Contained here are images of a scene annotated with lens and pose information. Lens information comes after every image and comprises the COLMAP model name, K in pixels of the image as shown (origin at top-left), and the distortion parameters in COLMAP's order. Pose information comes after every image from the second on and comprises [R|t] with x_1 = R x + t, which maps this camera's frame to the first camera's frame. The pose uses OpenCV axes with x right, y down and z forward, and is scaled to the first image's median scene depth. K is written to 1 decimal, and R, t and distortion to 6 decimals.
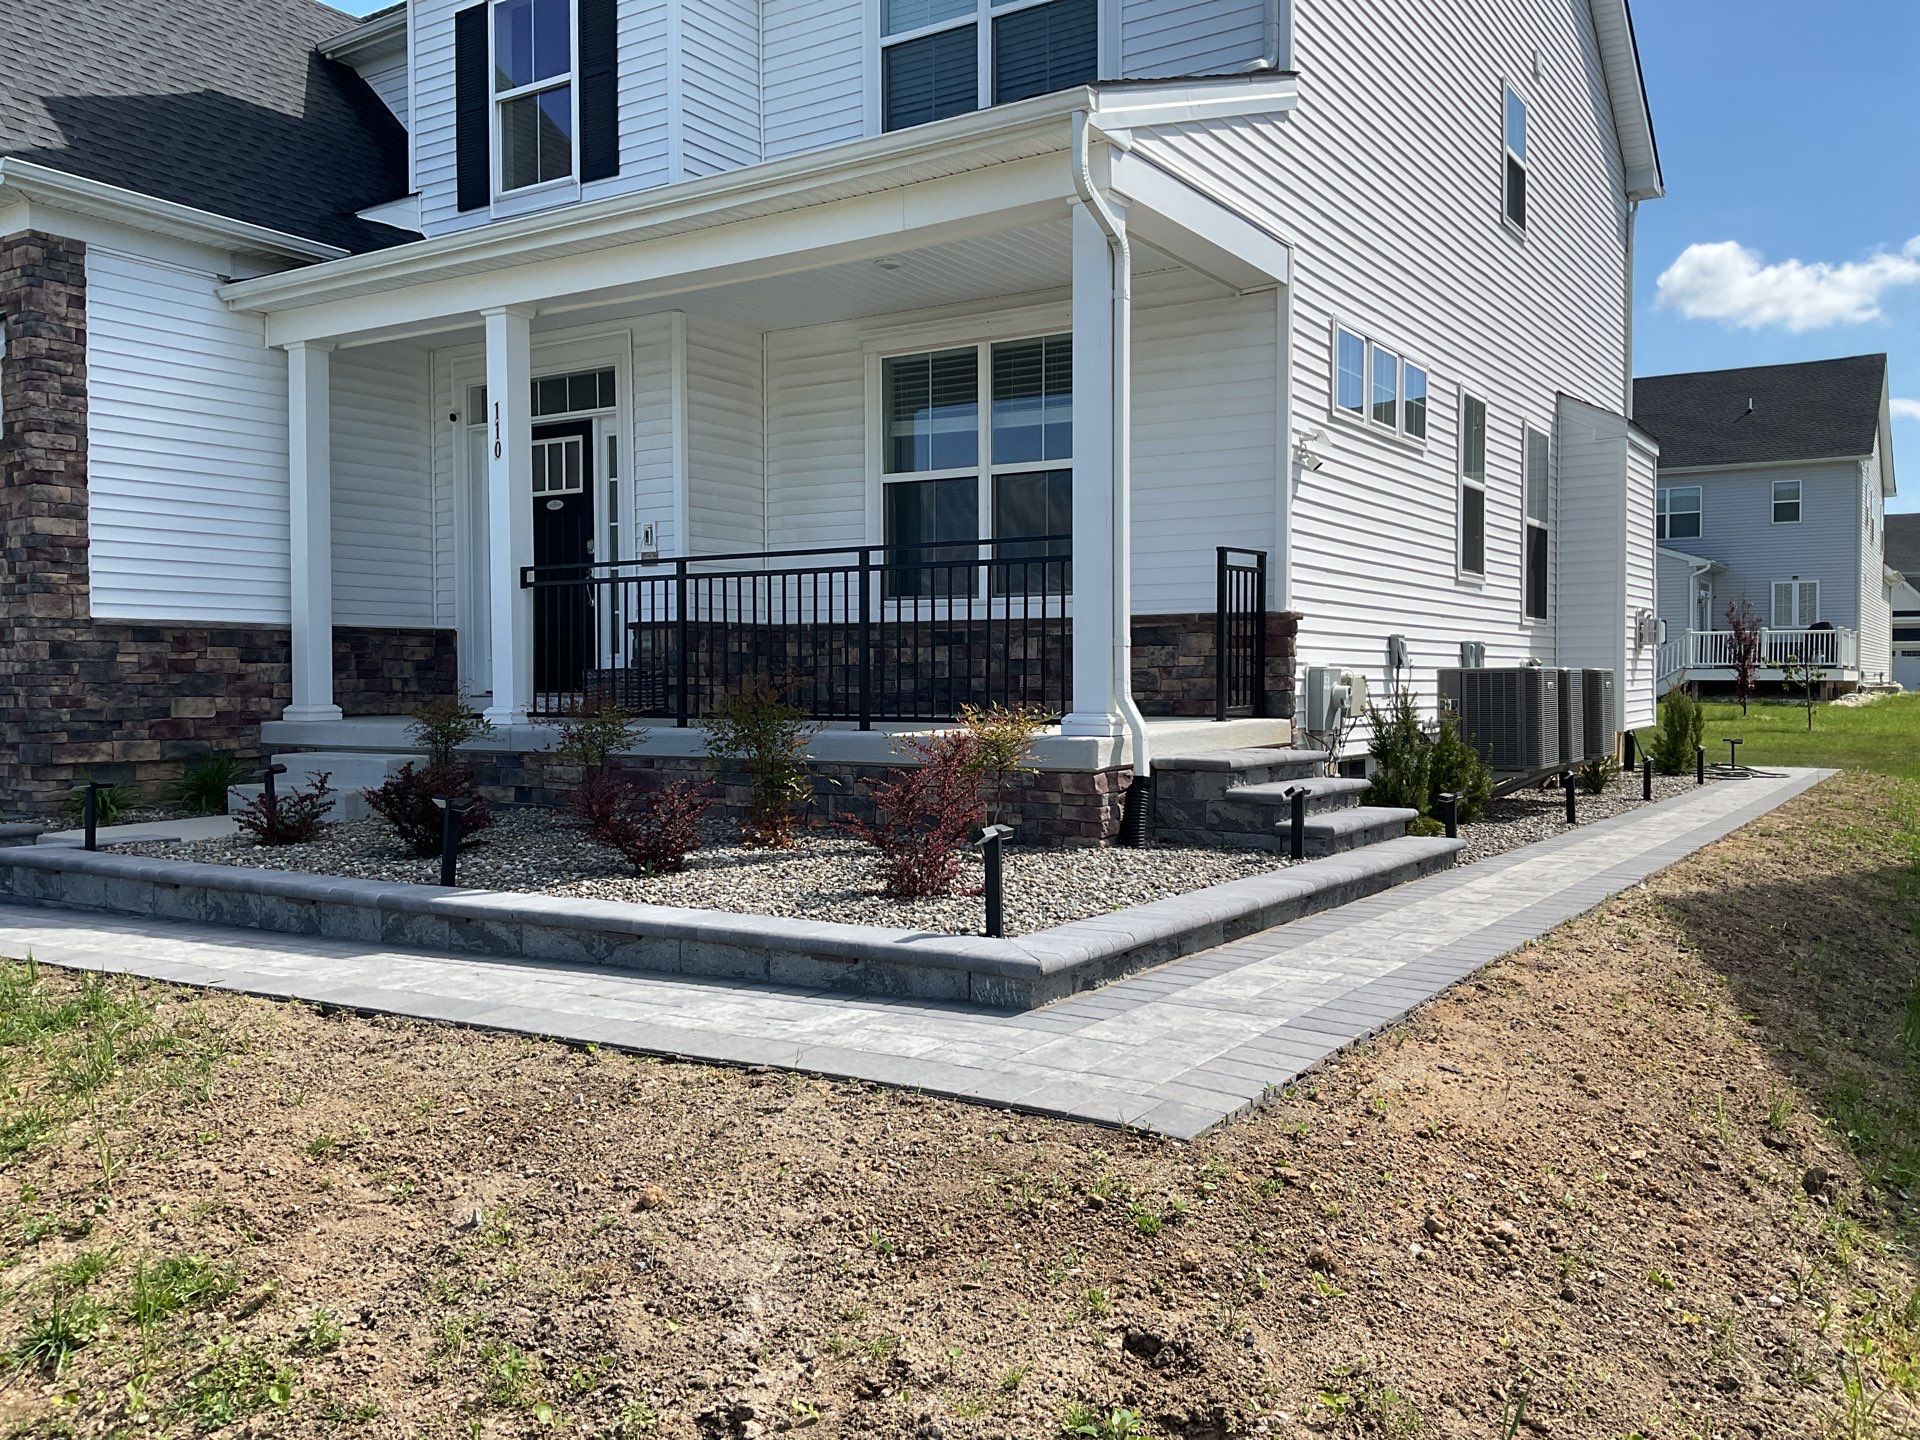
lens RADIAL K [[1593.8, 0, 957.1], [0, 1593.8, 731.1], [0, 0, 1]] dist [0.086901, -0.170517]
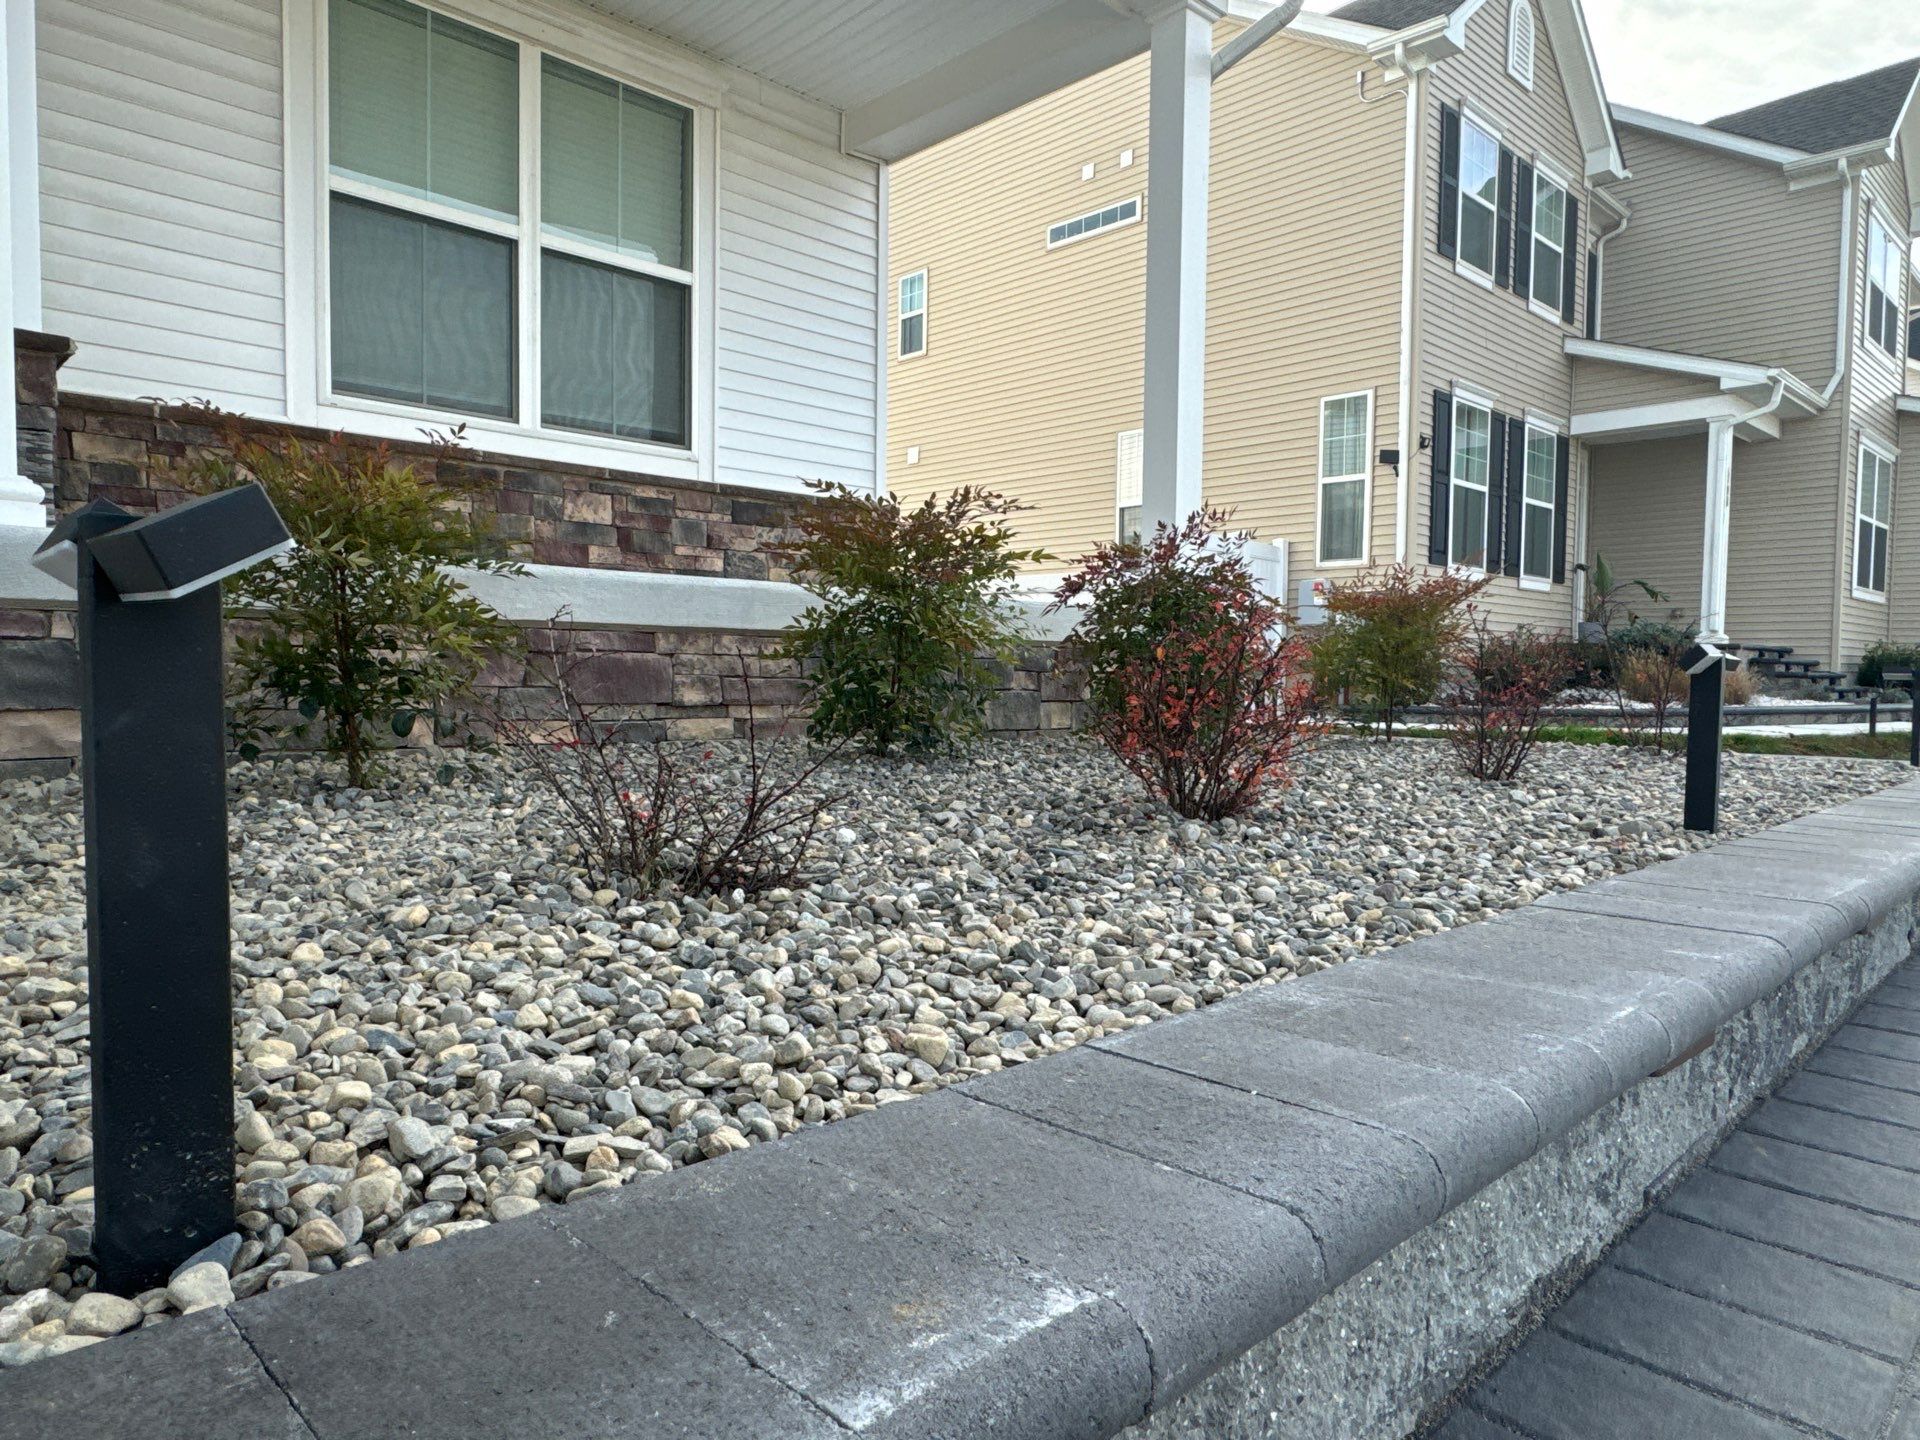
lens RADIAL K [[1220.9, 0, 953.6], [0, 1220.9, 728.2], [0, 0, 1]] dist [-0.003773, 0.004808]
pose [[0.233170, -0.037882, 0.971698, -0.465942], [0.014989, 0.999262, 0.035360, 0.030469], [-0.972320, 0.006320, 0.233566, 0.728933]]
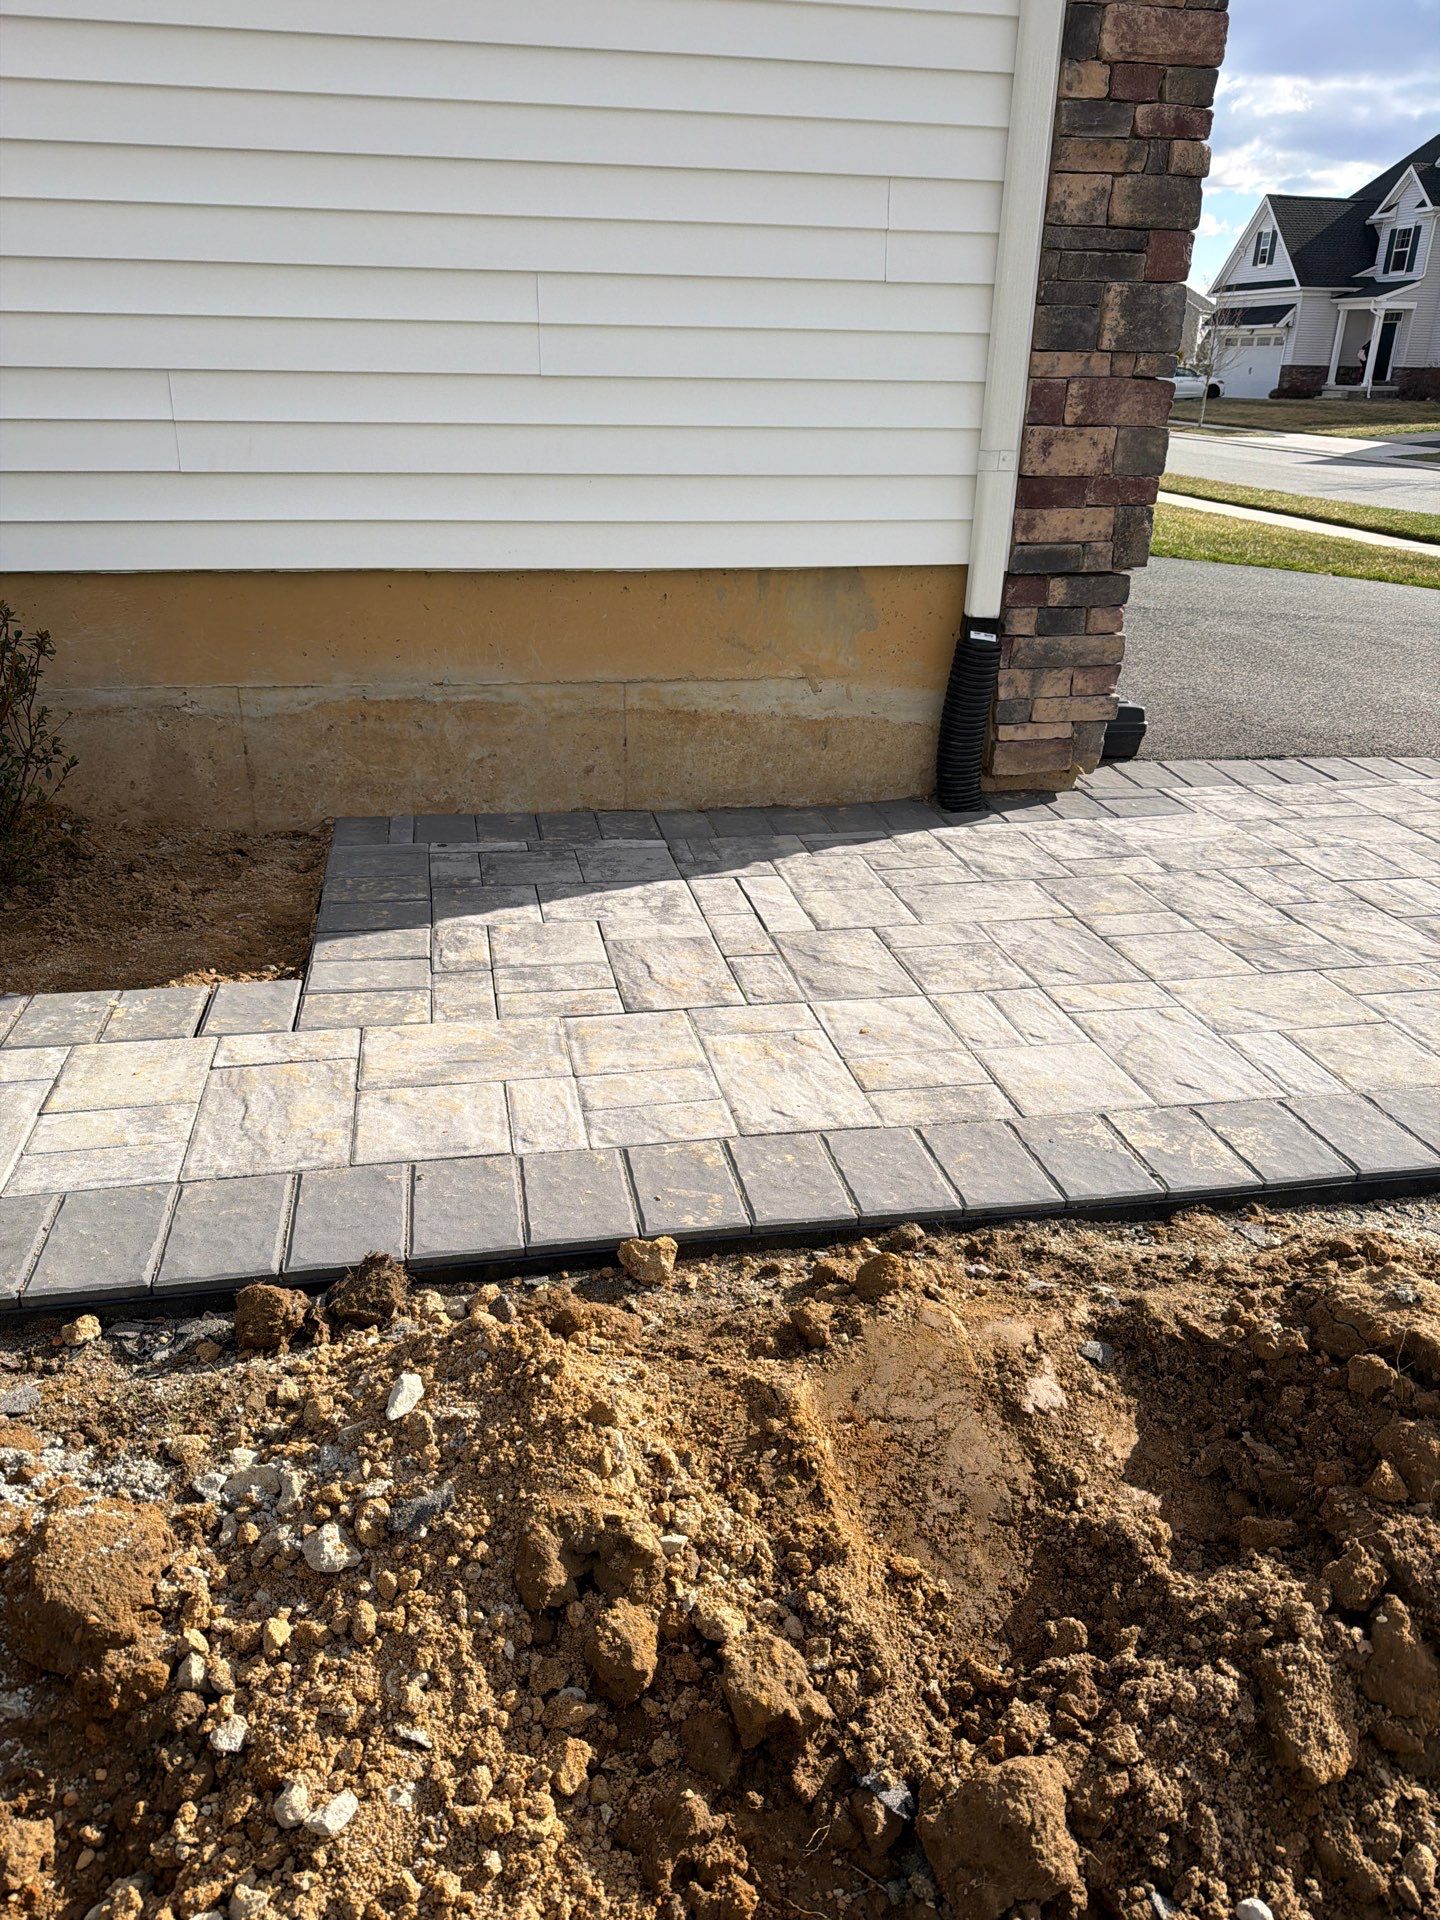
lens RADIAL K [[1367.0, 0, 726.3], [0, 1367.0, 949.9], [0, 0, 1]] dist [0.040314, -0.043663]
pose [[0.711739, 0.298613, -0.635813, 1.850167], [-0.051593, 0.924922, 0.376641, 0.119583], [0.700547, -0.235267, 0.673709, -4.420979]]
